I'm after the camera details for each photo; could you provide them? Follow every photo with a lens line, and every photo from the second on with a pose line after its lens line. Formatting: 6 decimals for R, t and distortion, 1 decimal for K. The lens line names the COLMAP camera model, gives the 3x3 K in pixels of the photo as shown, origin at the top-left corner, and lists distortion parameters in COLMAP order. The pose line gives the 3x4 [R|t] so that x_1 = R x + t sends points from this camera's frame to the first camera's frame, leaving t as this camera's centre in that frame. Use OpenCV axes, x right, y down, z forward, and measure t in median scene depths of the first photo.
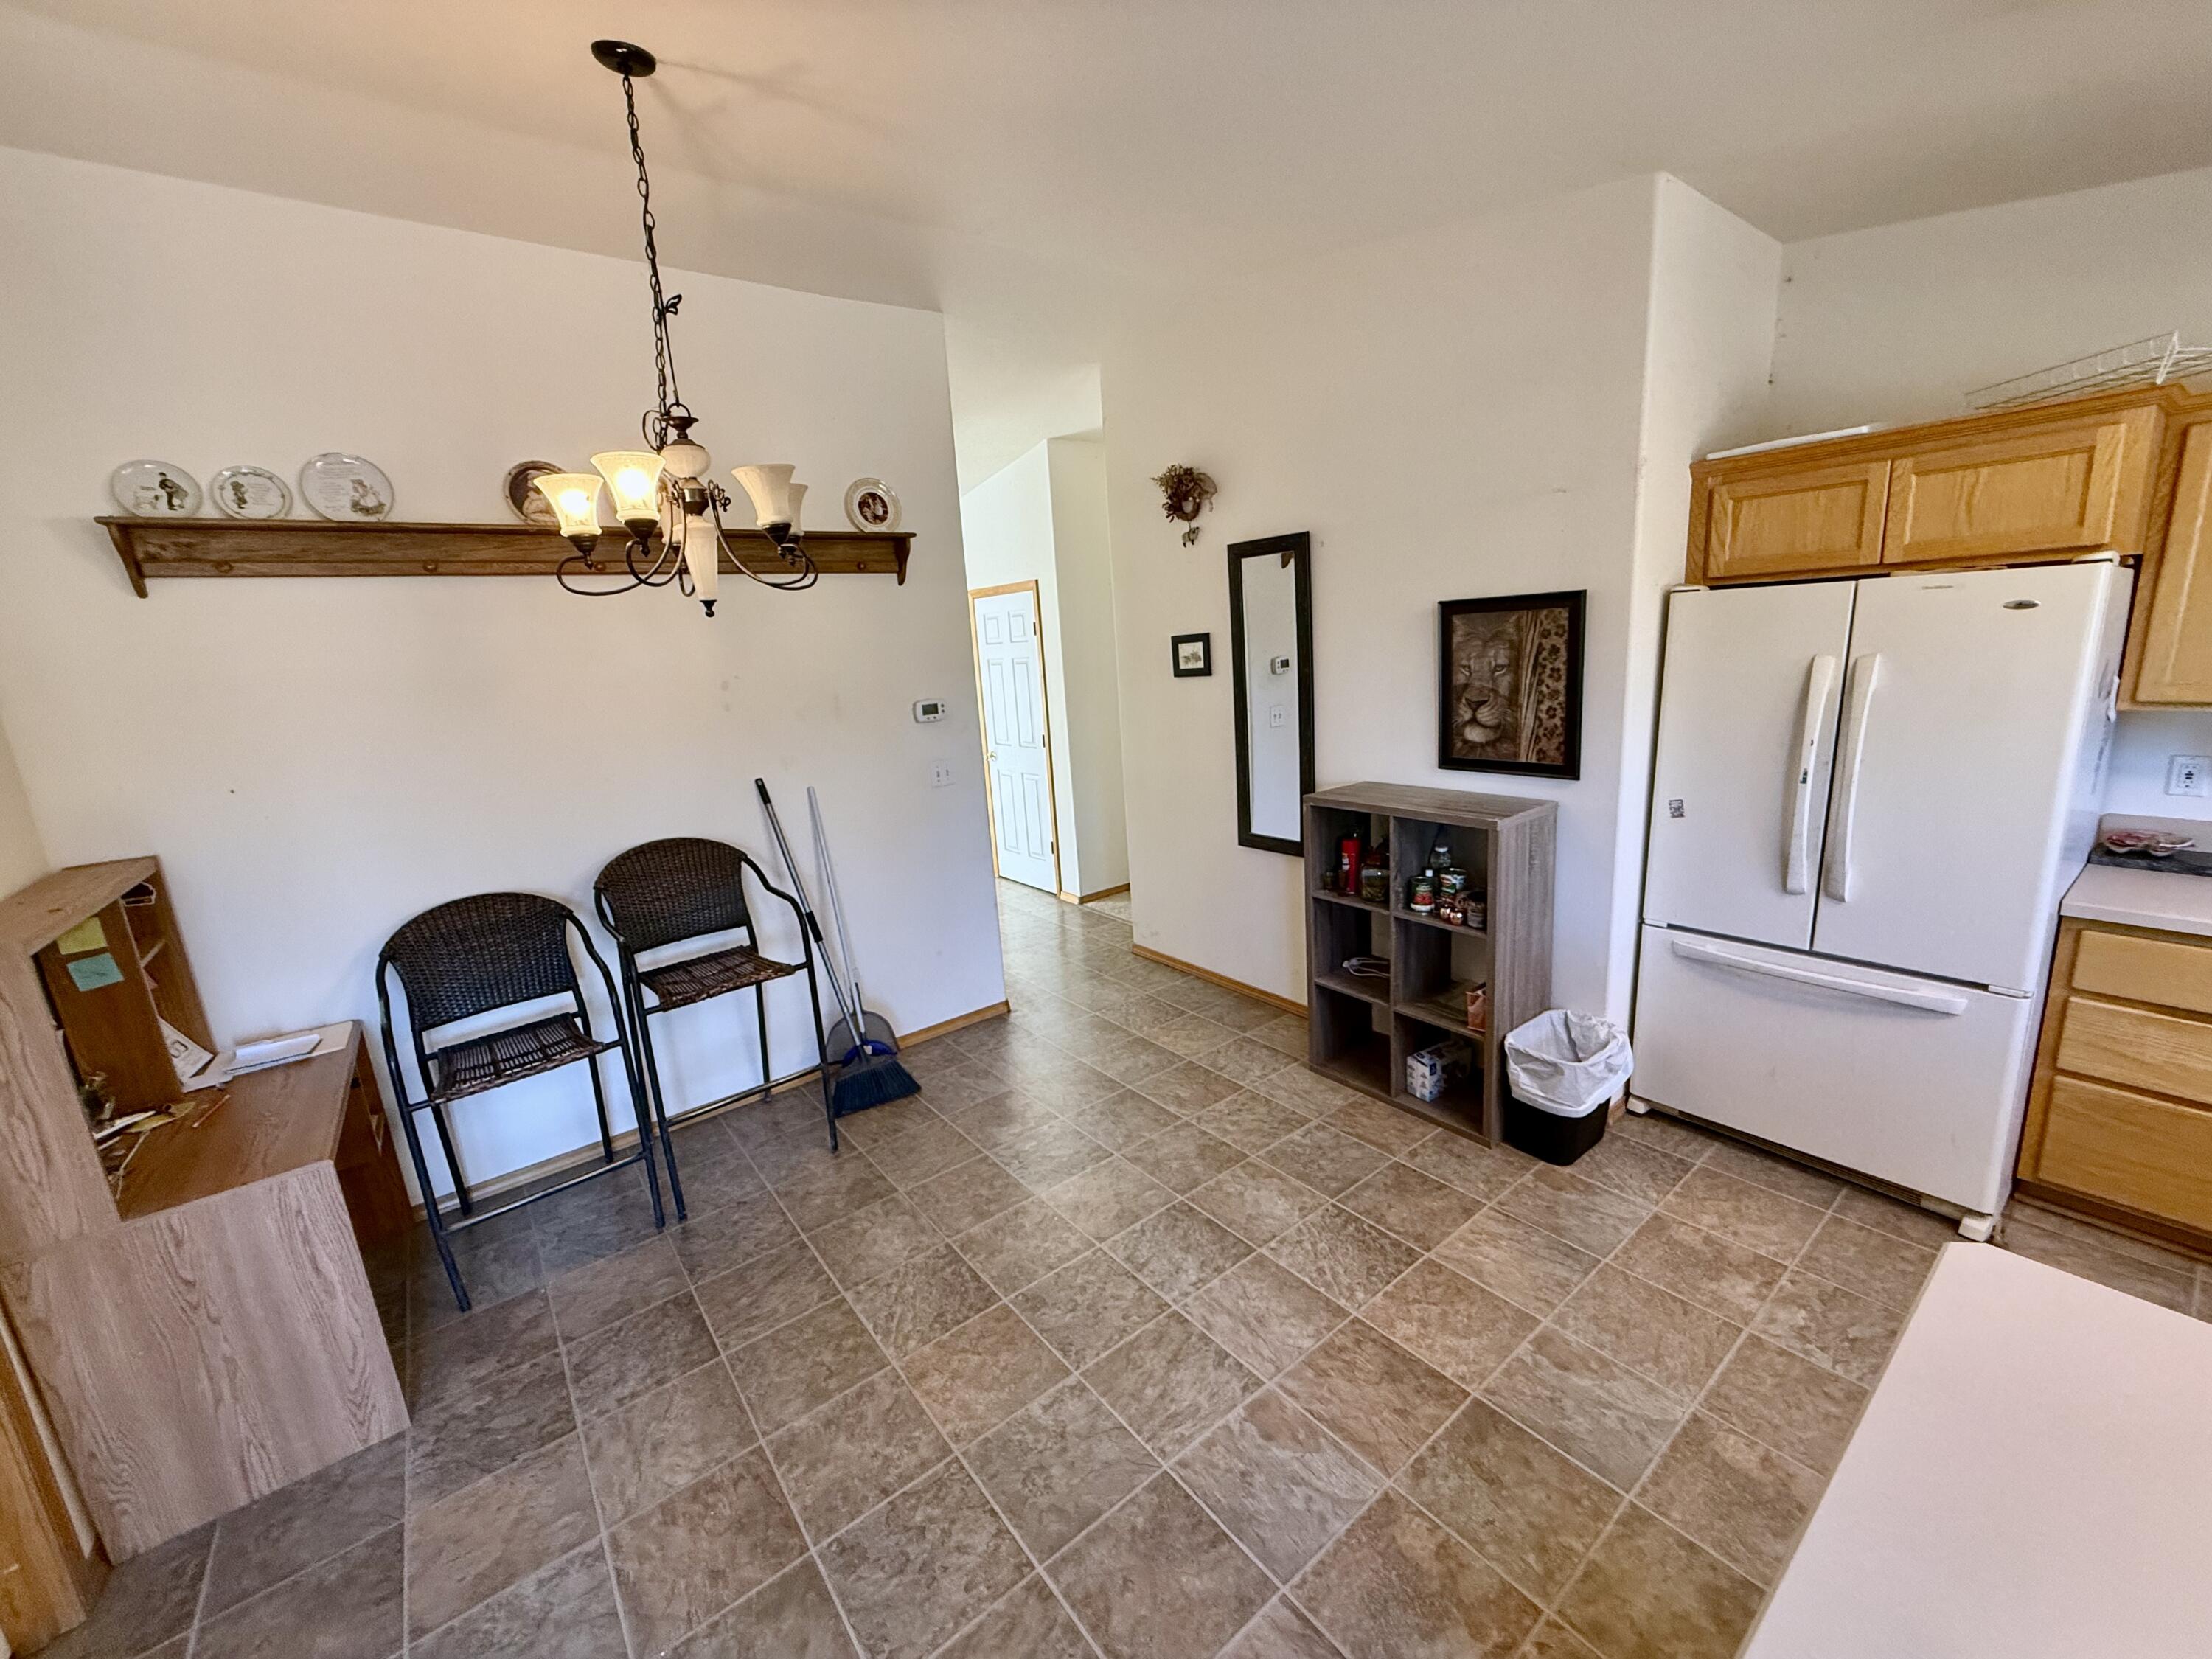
lens RADIAL K [[883.6, 0, 1106.3], [0, 883.6, 830.5], [0, 0, 1]] dist [0.000448, 0.000051]
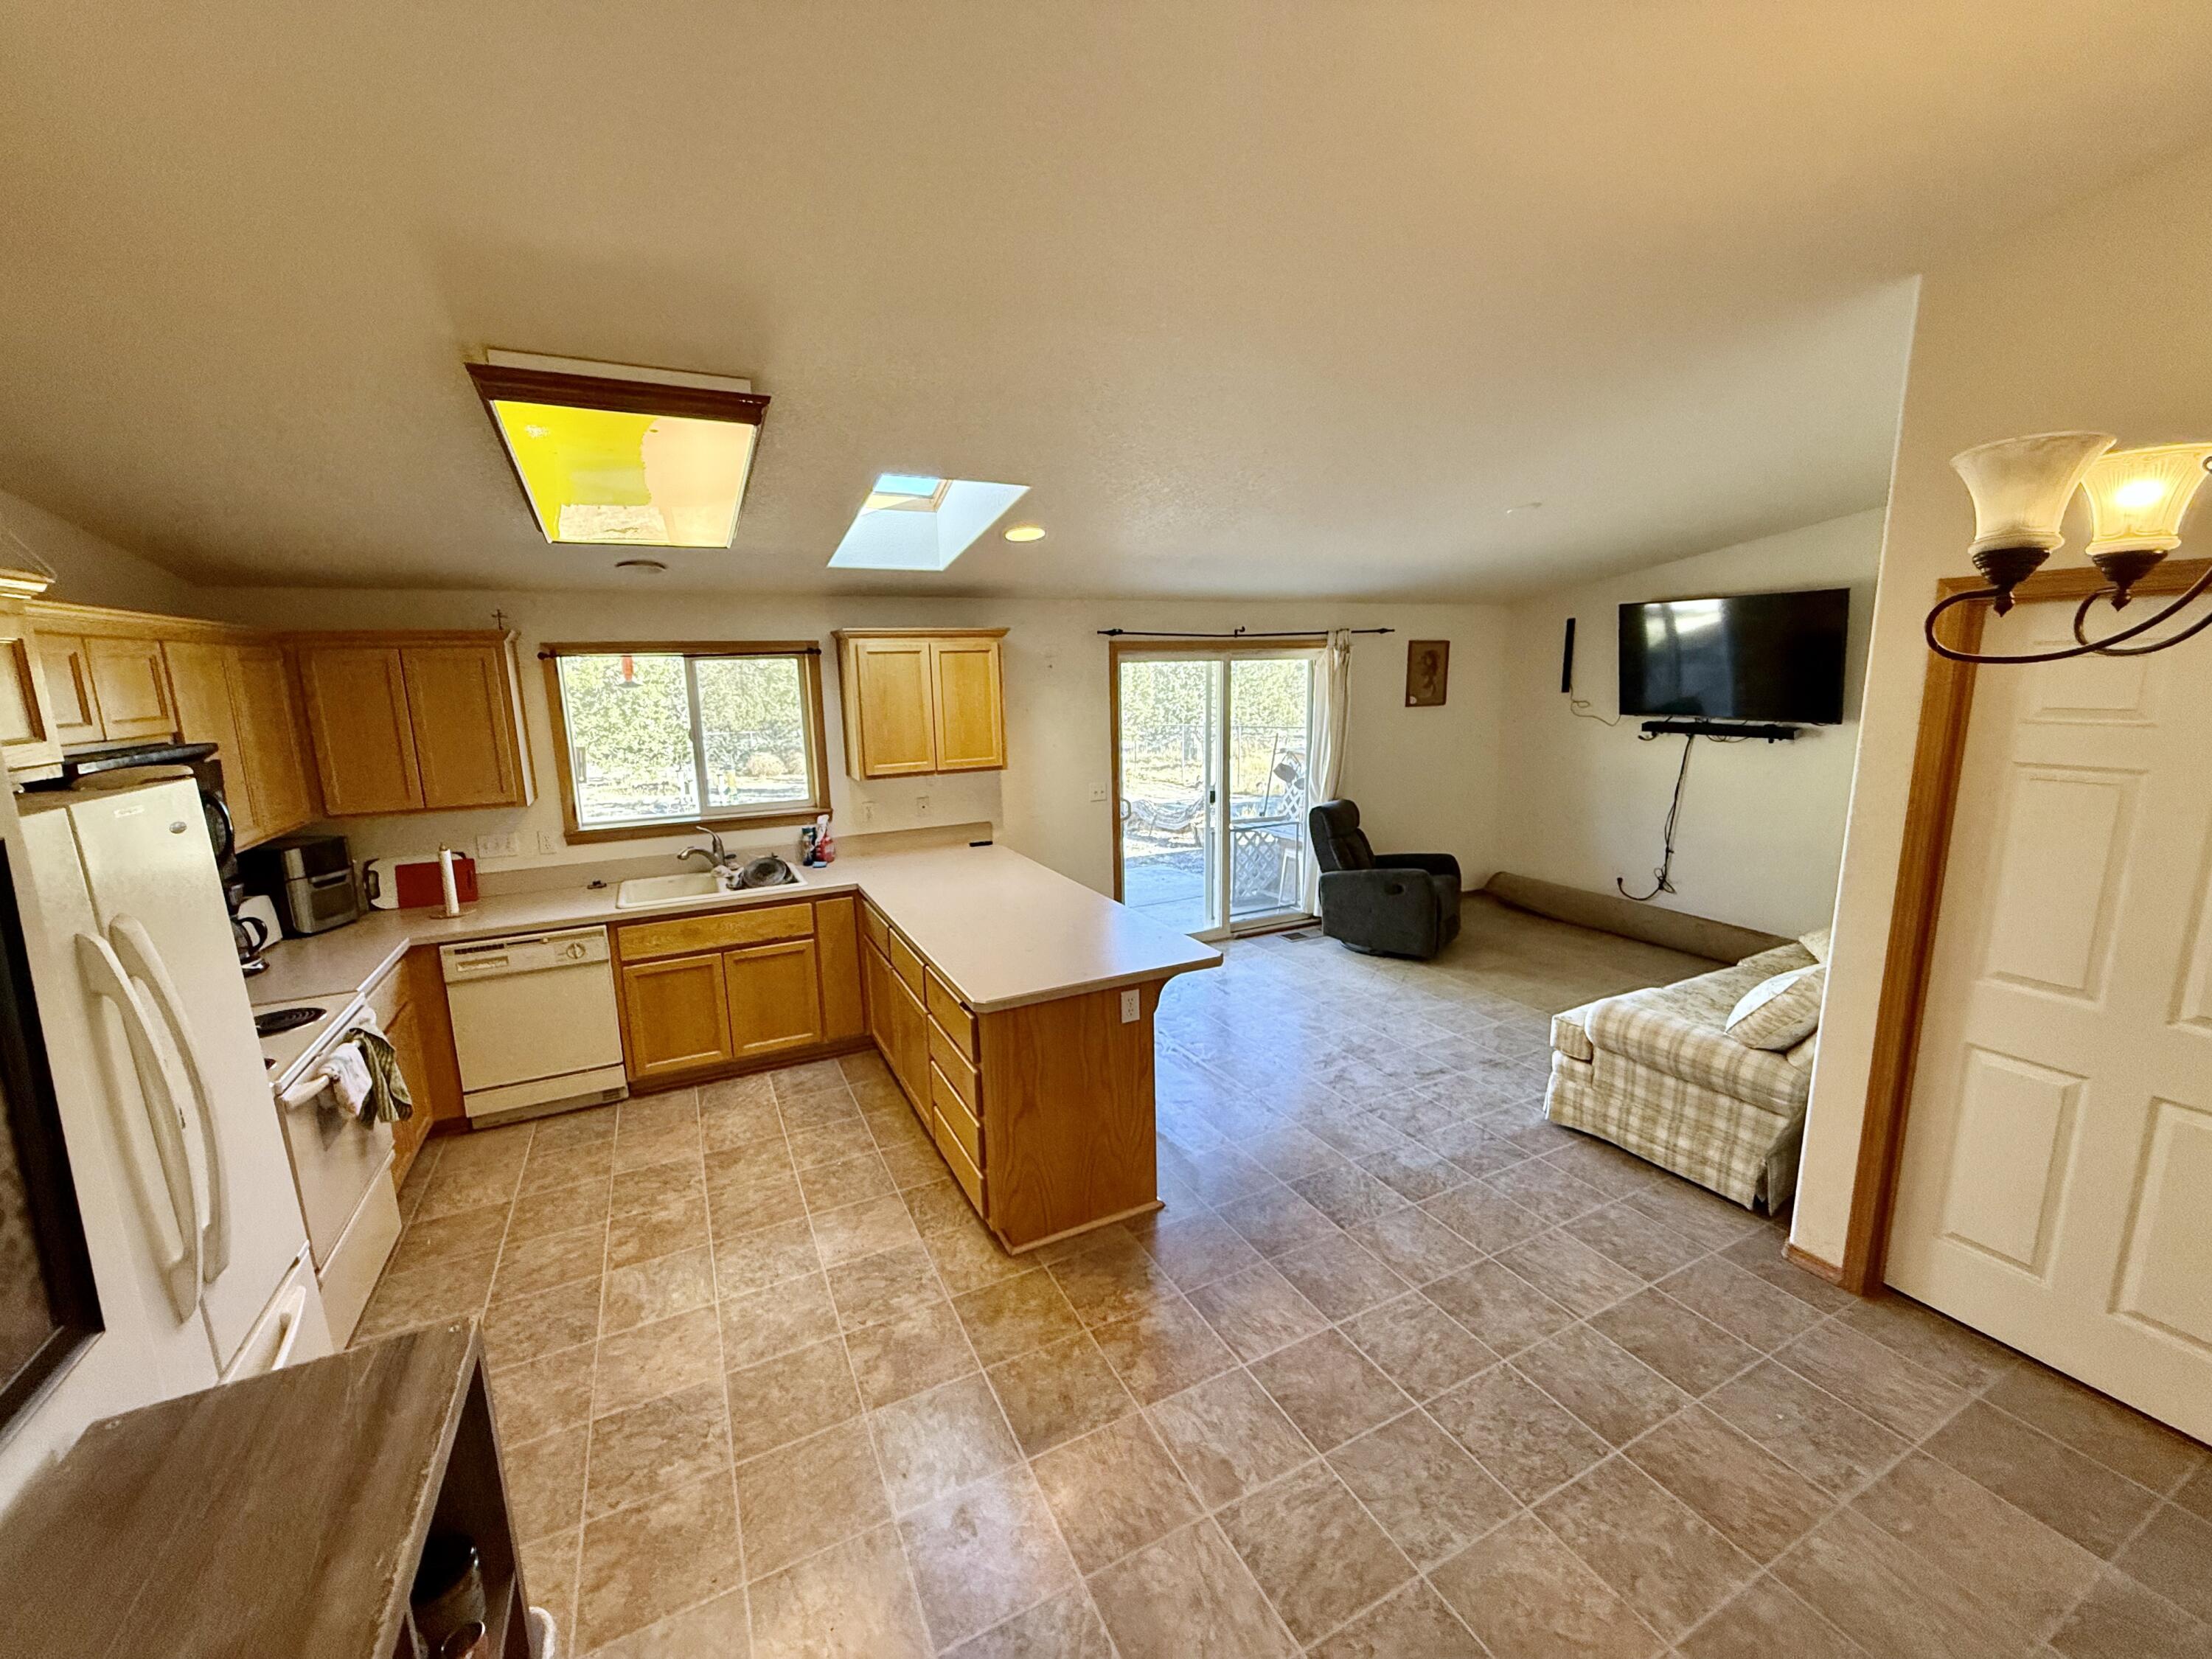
lens RADIAL K [[883.6, 0, 1105.8], [0, 883.6, 833.3], [0, 0, 1]] dist [0.000448, 0.000051]
pose [[-0.976876, 0.051214, 0.207580, 0.057193], [0.127232, 0.919516, 0.371891, -0.462387], [-0.171827, 0.389703, -0.904769, 1.668601]]
